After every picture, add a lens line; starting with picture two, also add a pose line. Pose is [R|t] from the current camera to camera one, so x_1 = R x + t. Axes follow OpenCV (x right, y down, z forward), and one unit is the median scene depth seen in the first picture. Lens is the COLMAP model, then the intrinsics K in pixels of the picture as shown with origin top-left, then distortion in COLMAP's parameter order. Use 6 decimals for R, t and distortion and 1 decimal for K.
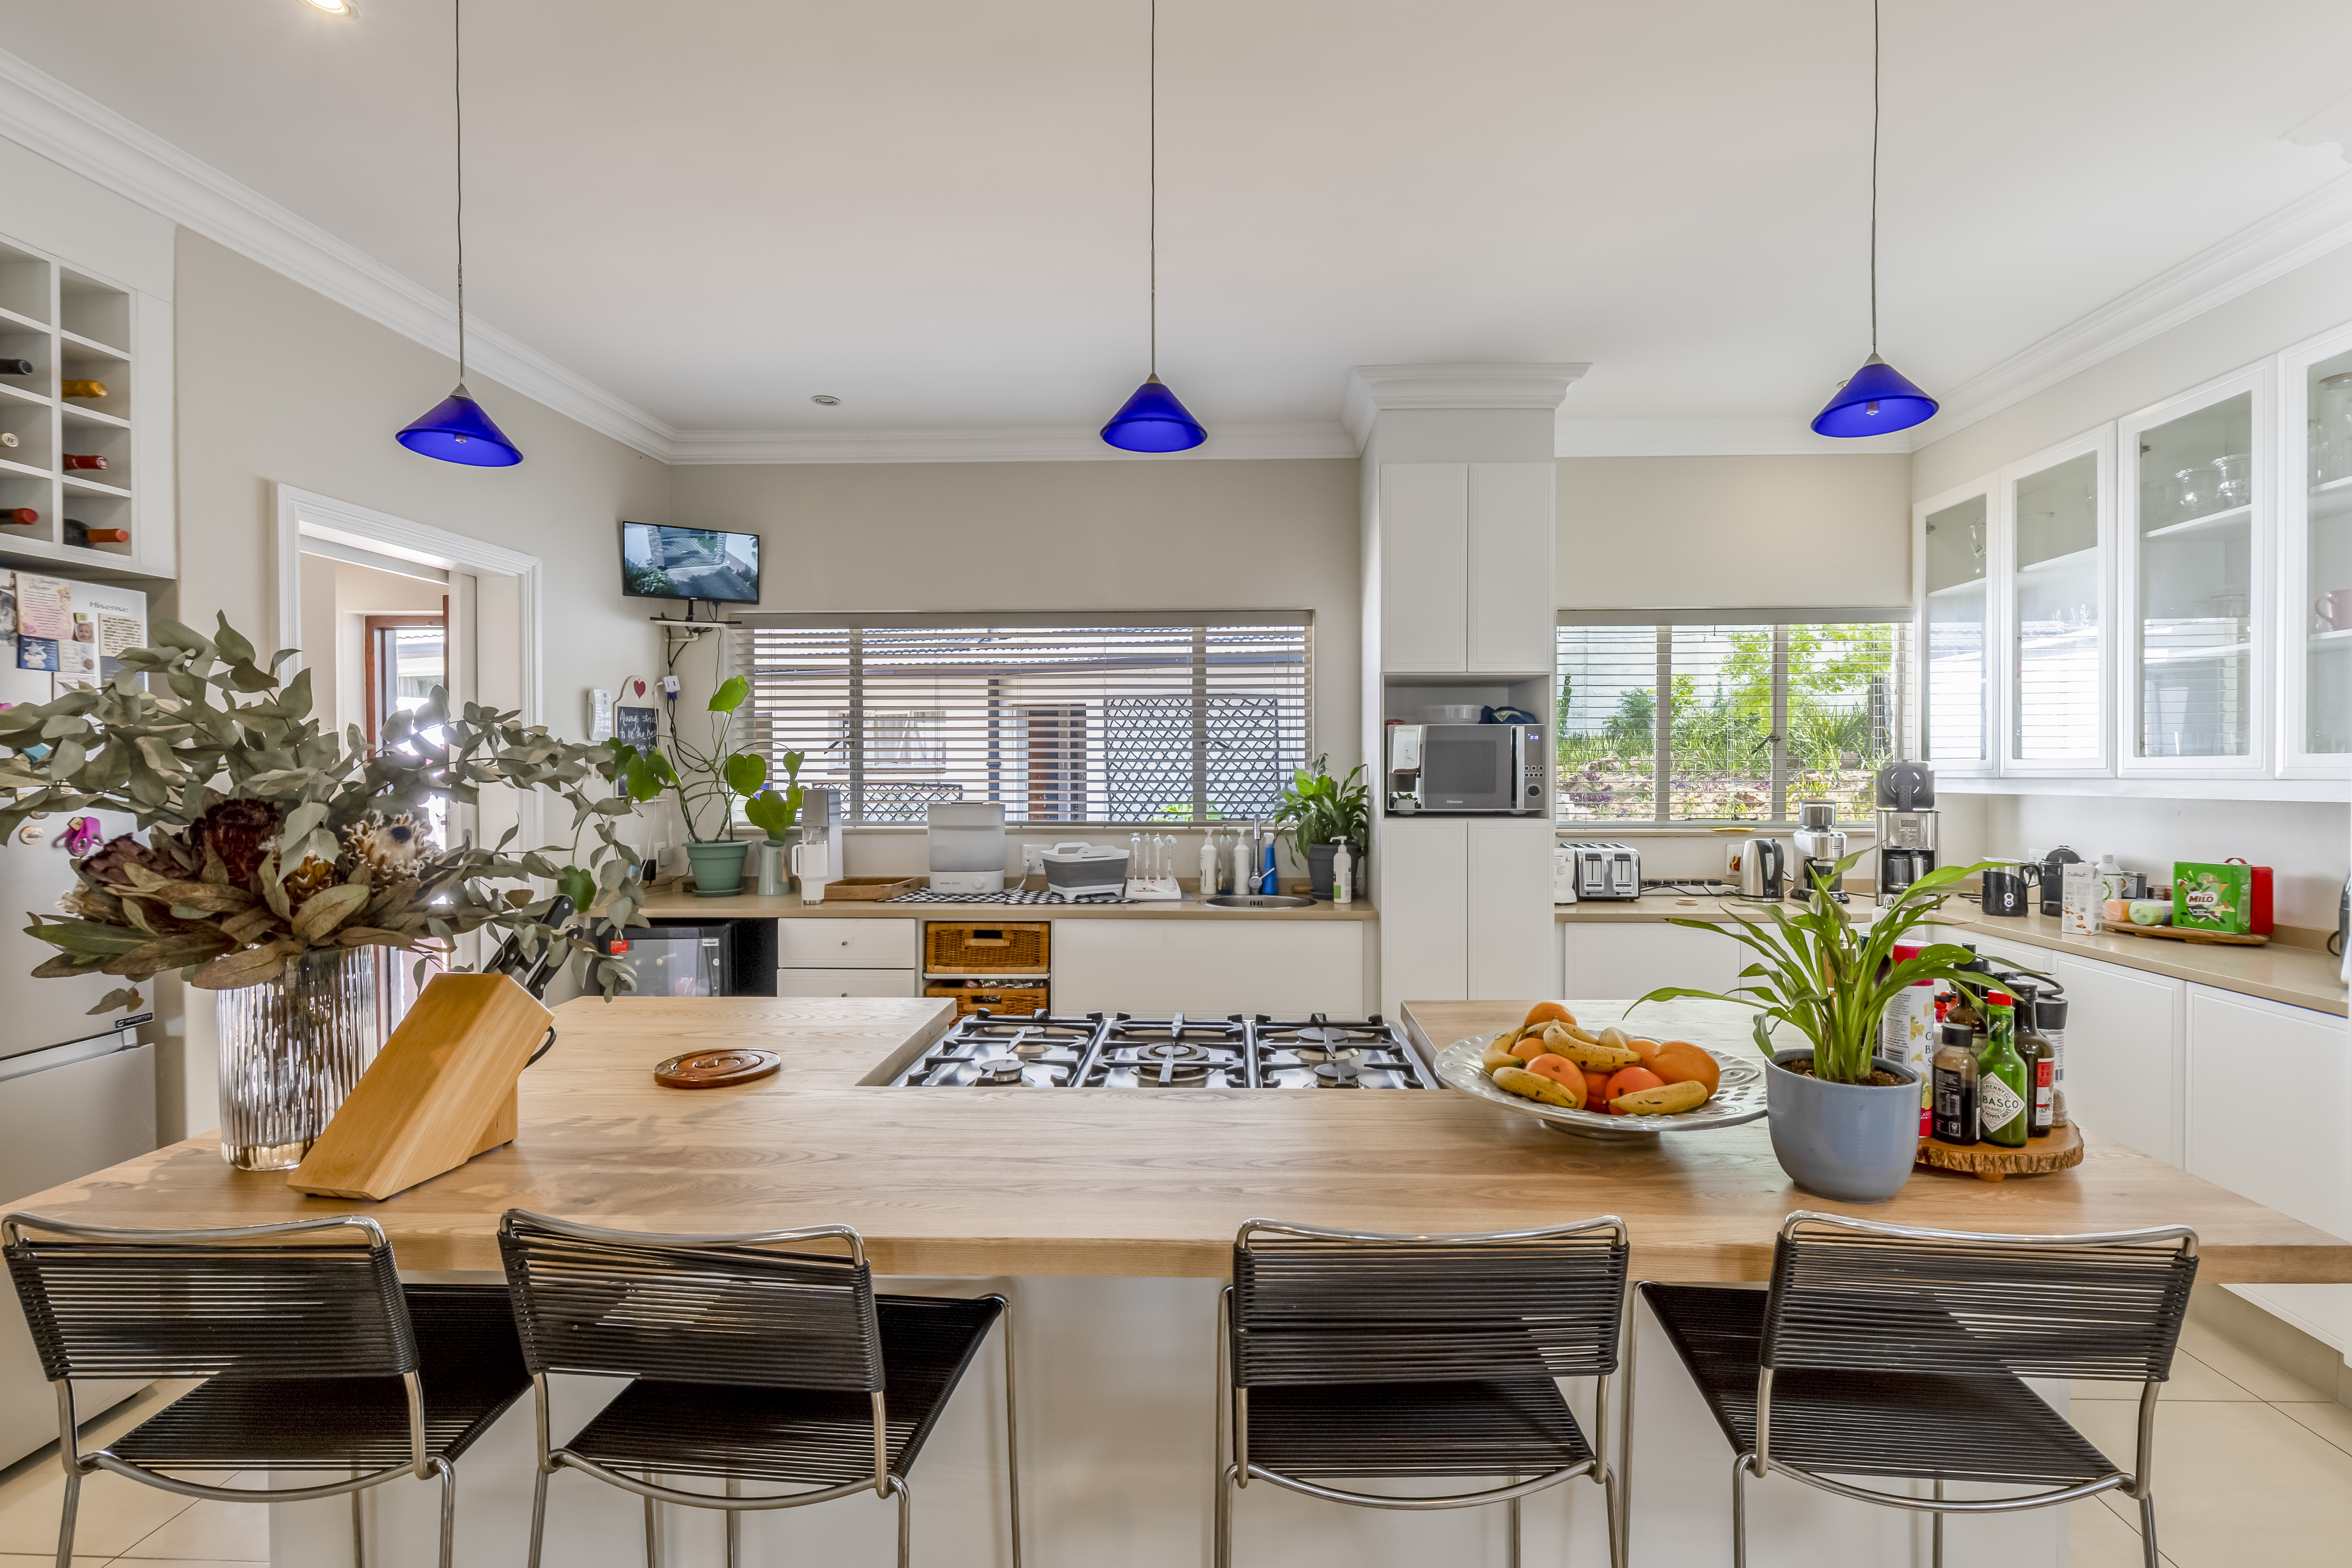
lens RADIAL K [[1045.5, 0, 1211.7], [0, 1045.5, 780.5], [0, 0, 1]] dist [-0.001674, -0.000089]
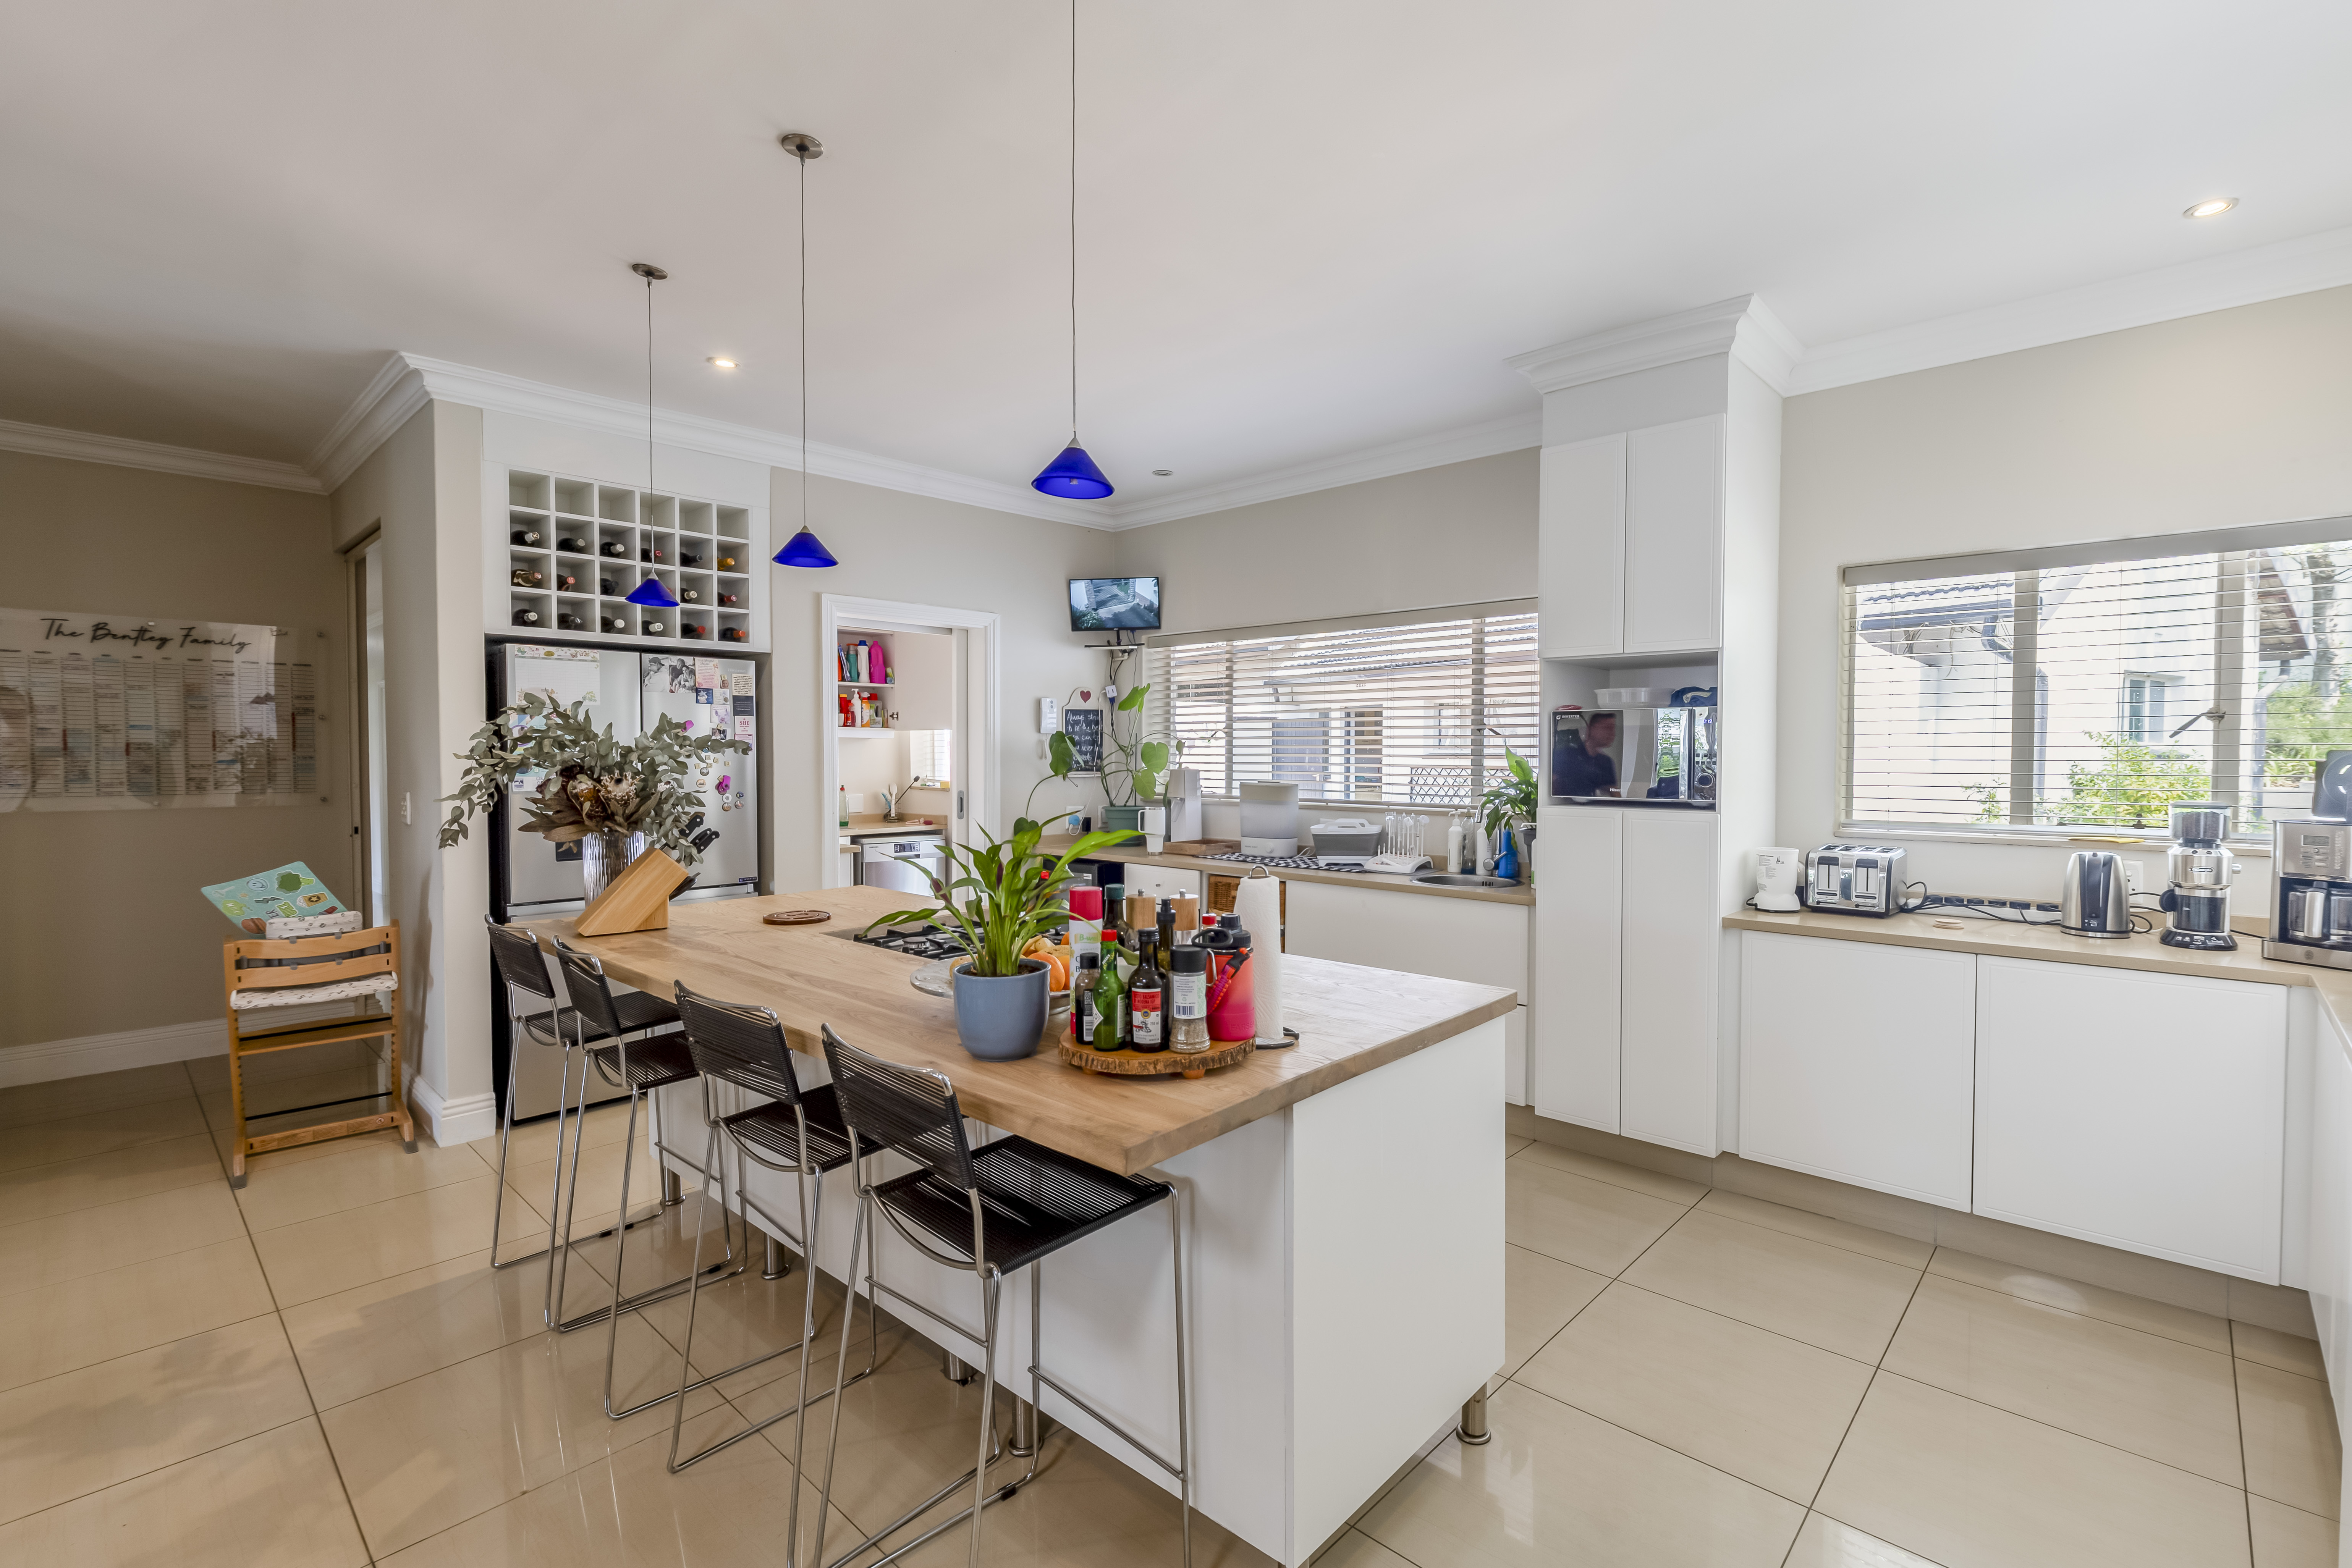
lens RADIAL K [[1045.4, 0, 1211.7], [0, 1045.4, 780.5], [0, 0, 1]] dist [-0.001674, -0.000089]
pose [[0.765552, 0.020219, -0.643057, 0.504720], [-0.011753, 0.999779, 0.017443, -0.000607], [0.643267, -0.005796, 0.765620, 0.029268]]
